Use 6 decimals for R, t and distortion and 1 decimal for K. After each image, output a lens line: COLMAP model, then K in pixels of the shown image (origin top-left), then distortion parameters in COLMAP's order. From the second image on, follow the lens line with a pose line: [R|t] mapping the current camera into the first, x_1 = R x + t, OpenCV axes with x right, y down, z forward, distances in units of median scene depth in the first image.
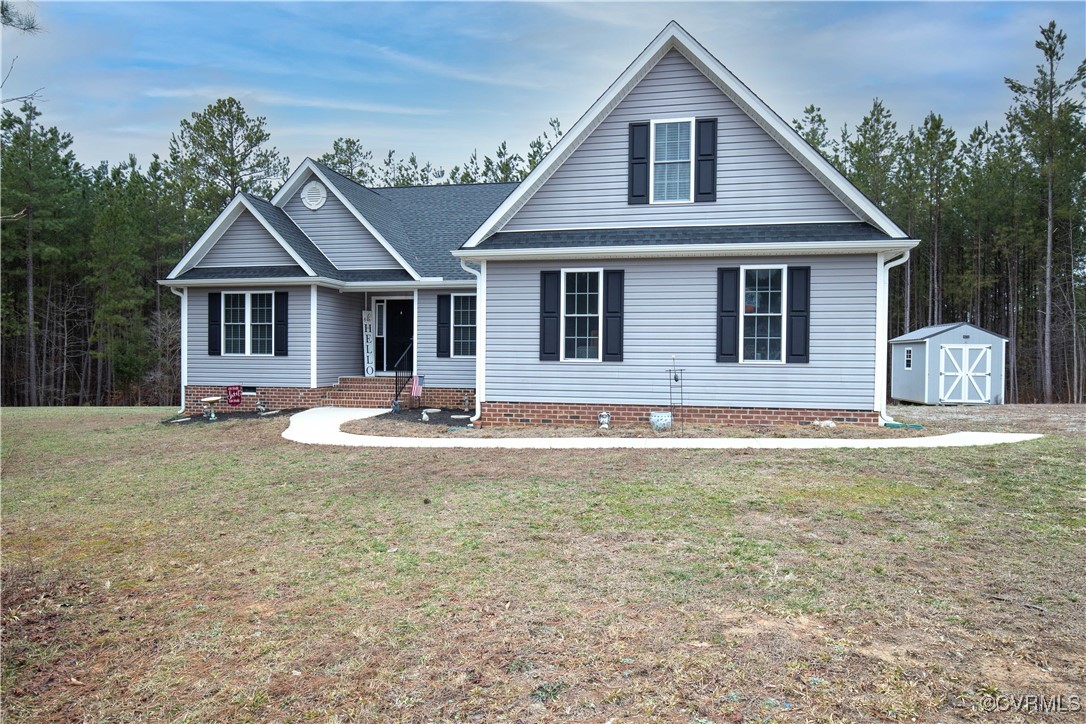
lens RADIAL K [[699.9, 0, 553.5], [0, 699.9, 364.1], [0, 0, 1]] dist [0.006170, -0.003575]
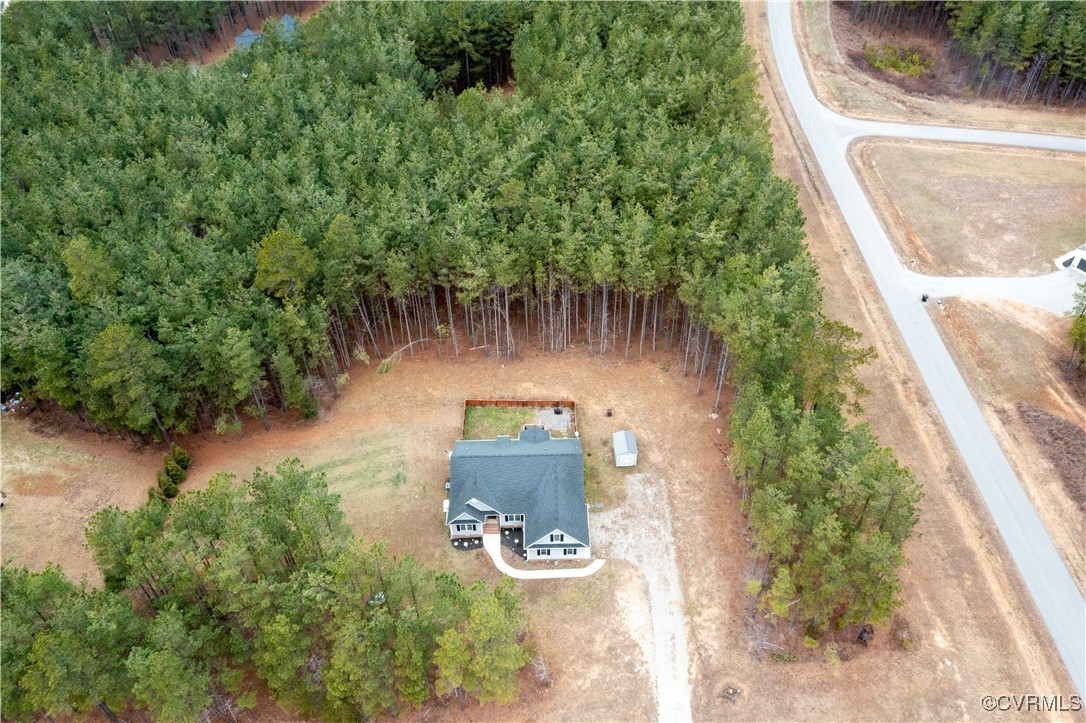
lens RADIAL K [[838.4, 0, 524.9], [0, 838.4, 354.6], [0, 0, 1]] dist [0.000139, 0.015454]
pose [[0.977807, -0.166233, 0.127514, -0.574130], [0.038499, 0.740843, 0.670574, -4.653578], [-0.205939, -0.650783, 0.730801, -2.434632]]
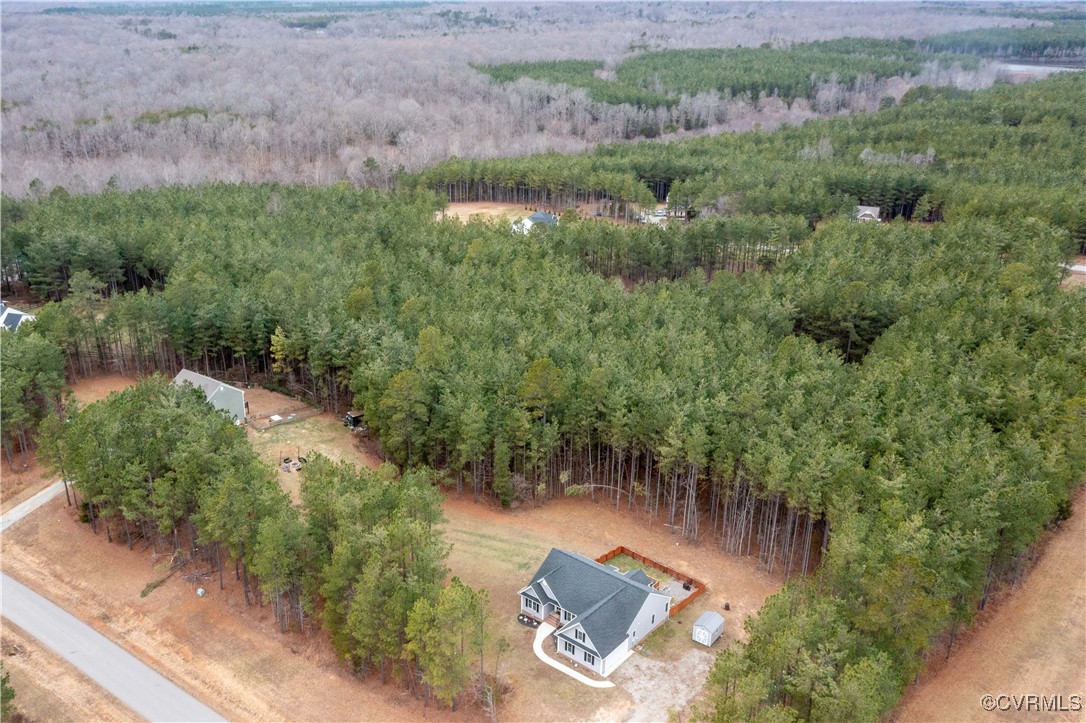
lens RADIAL K [[881.9, 0, 516.3], [0, 881.9, 380.9], [0, 0, 1]] dist [0.002003, 0.017356]
pose [[0.877502, 0.183160, -0.443219, 2.132444], [-0.007607, 0.929394, 0.369011, -4.128036], [0.479513, -0.320436, 0.816938, -4.018861]]
